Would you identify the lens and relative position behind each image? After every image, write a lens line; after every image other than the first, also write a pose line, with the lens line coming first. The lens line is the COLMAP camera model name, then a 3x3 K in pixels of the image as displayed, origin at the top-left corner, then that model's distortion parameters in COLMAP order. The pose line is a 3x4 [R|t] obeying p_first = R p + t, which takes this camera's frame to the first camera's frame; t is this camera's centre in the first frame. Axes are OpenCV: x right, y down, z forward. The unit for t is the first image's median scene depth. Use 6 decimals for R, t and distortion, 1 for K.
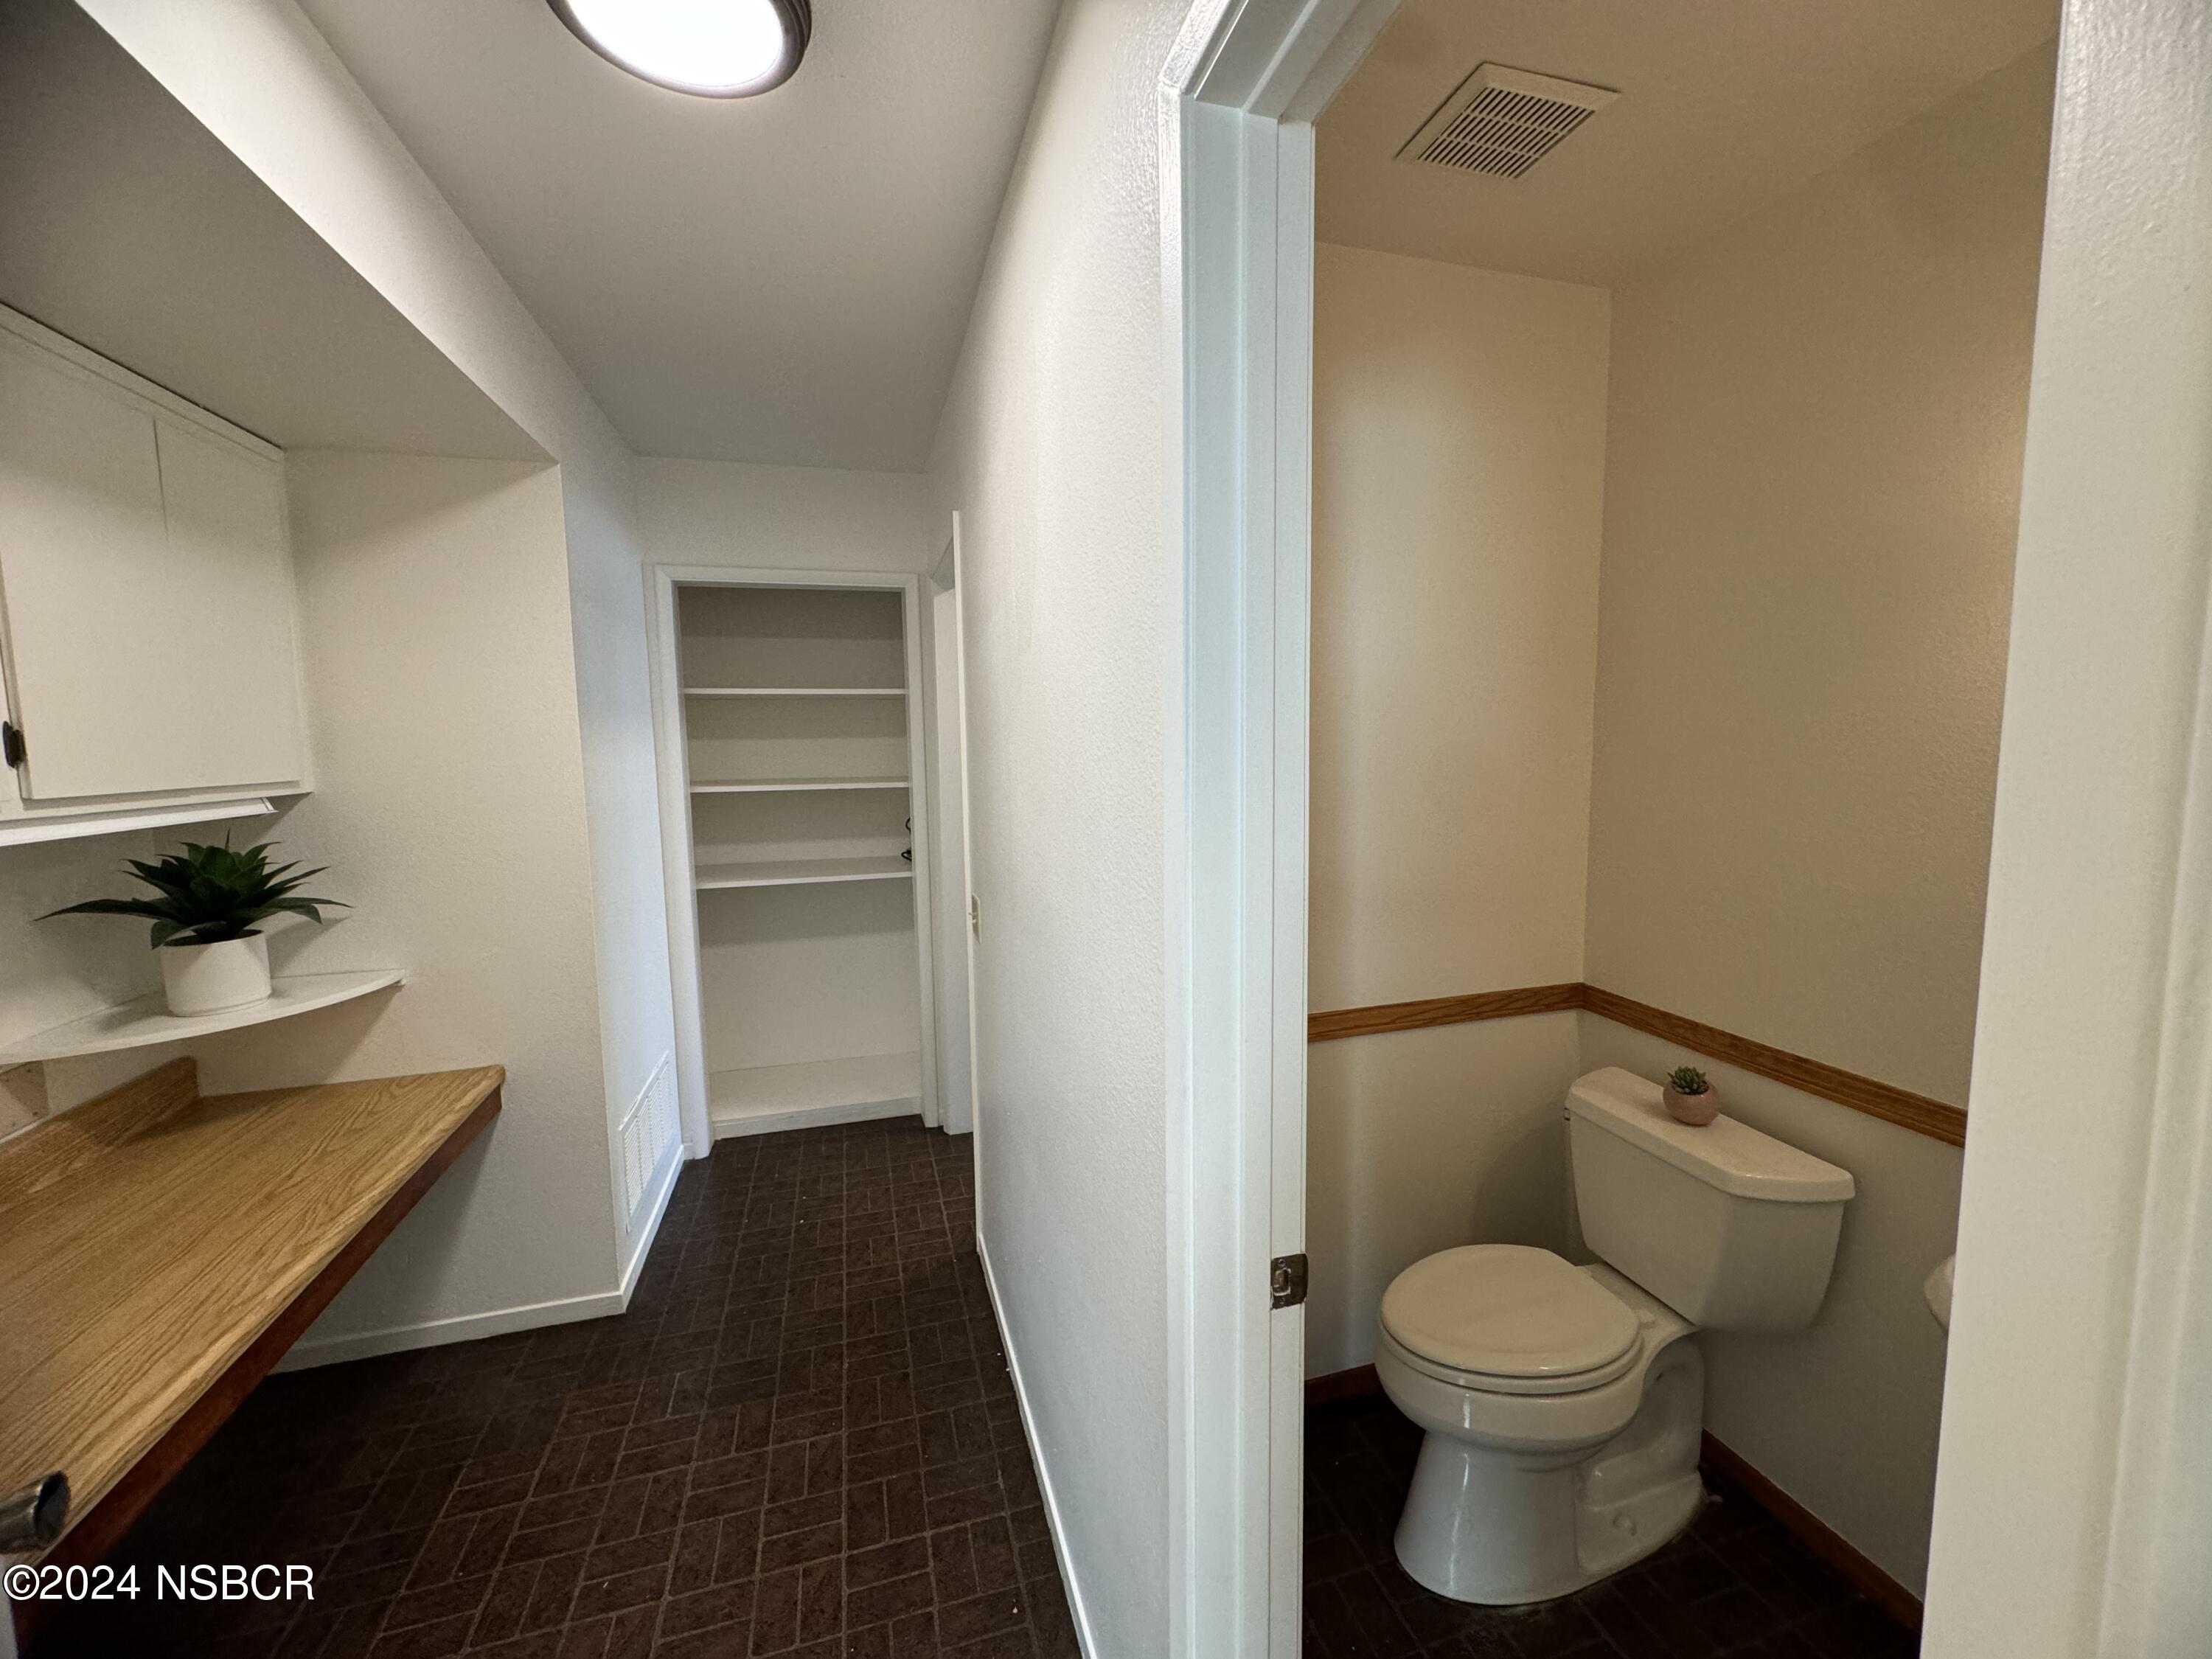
lens RADIAL K [[884.7, 0, 1105.8], [0, 884.7, 829.0], [0, 0, 1]] dist [0.000608, -0.000526]
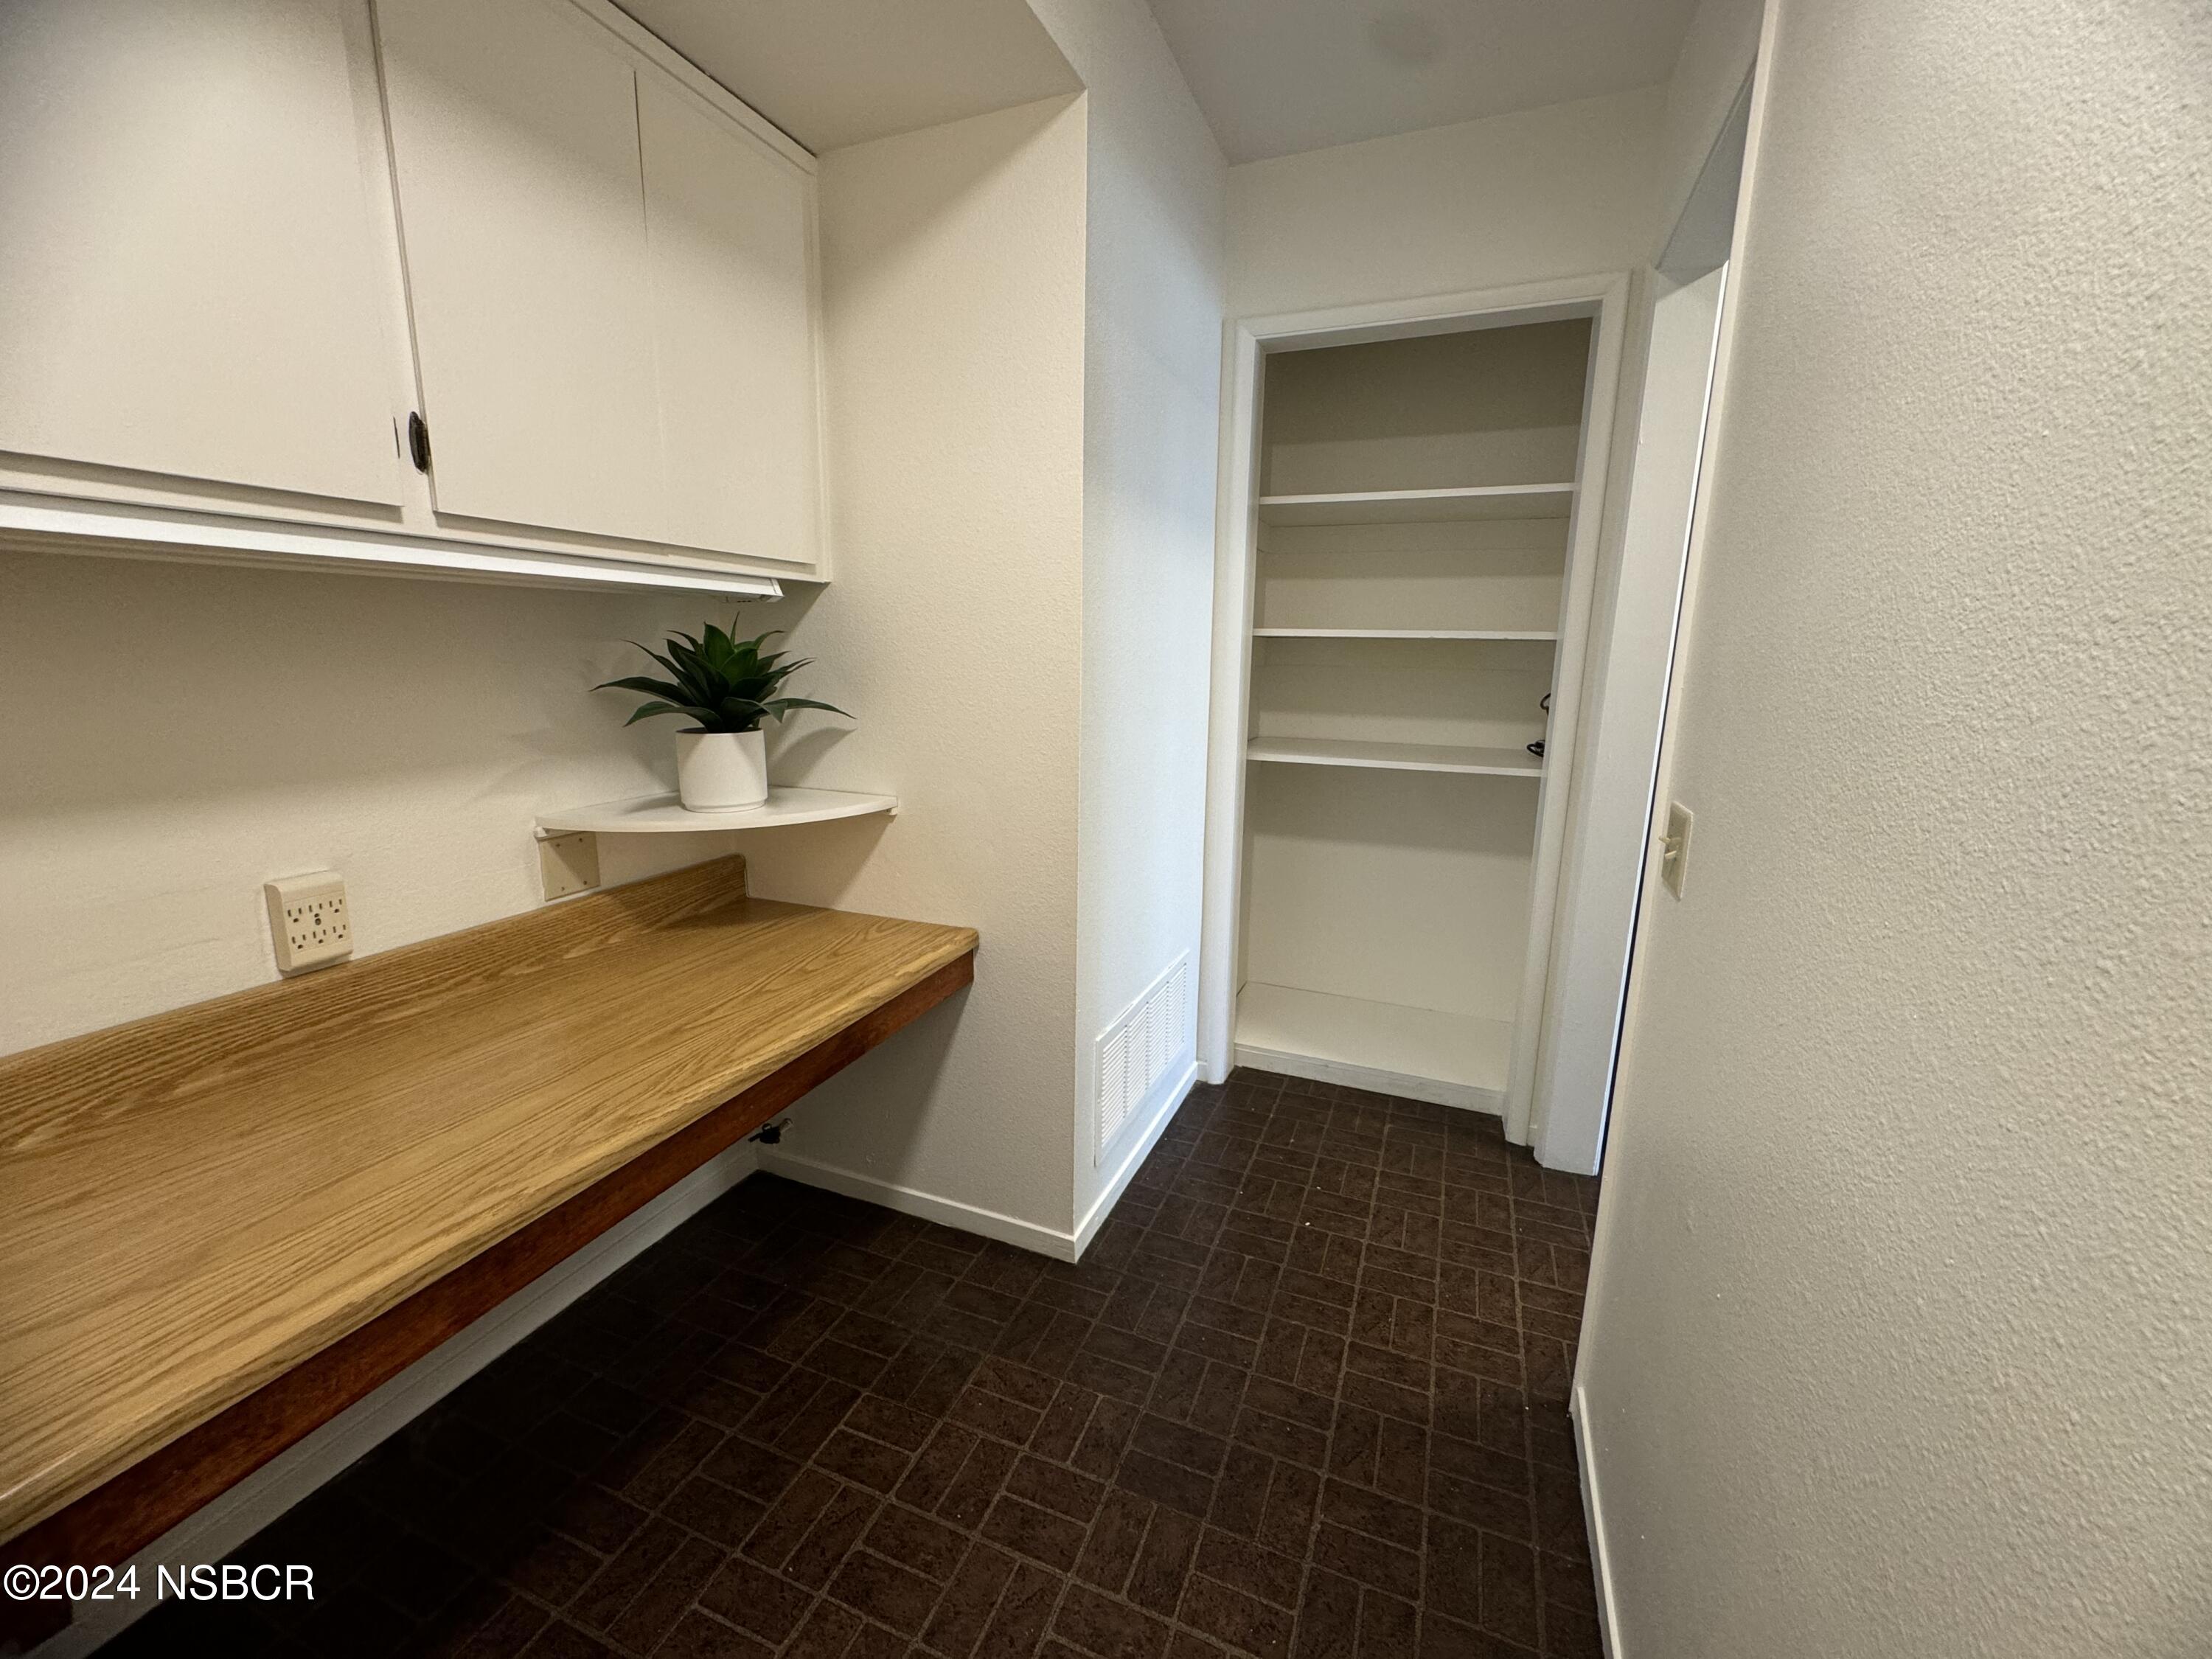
lens RADIAL K [[884.7, 0, 1105.8], [0, 884.7, 829.0], [0, 0, 1]] dist [0.000608, -0.000526]
pose [[0.782374, 0.150830, -0.604269, -0.107223], [-0.091467, 0.987538, 0.128072, 0.058951], [0.616056, -0.044930, 0.786420, 0.437838]]
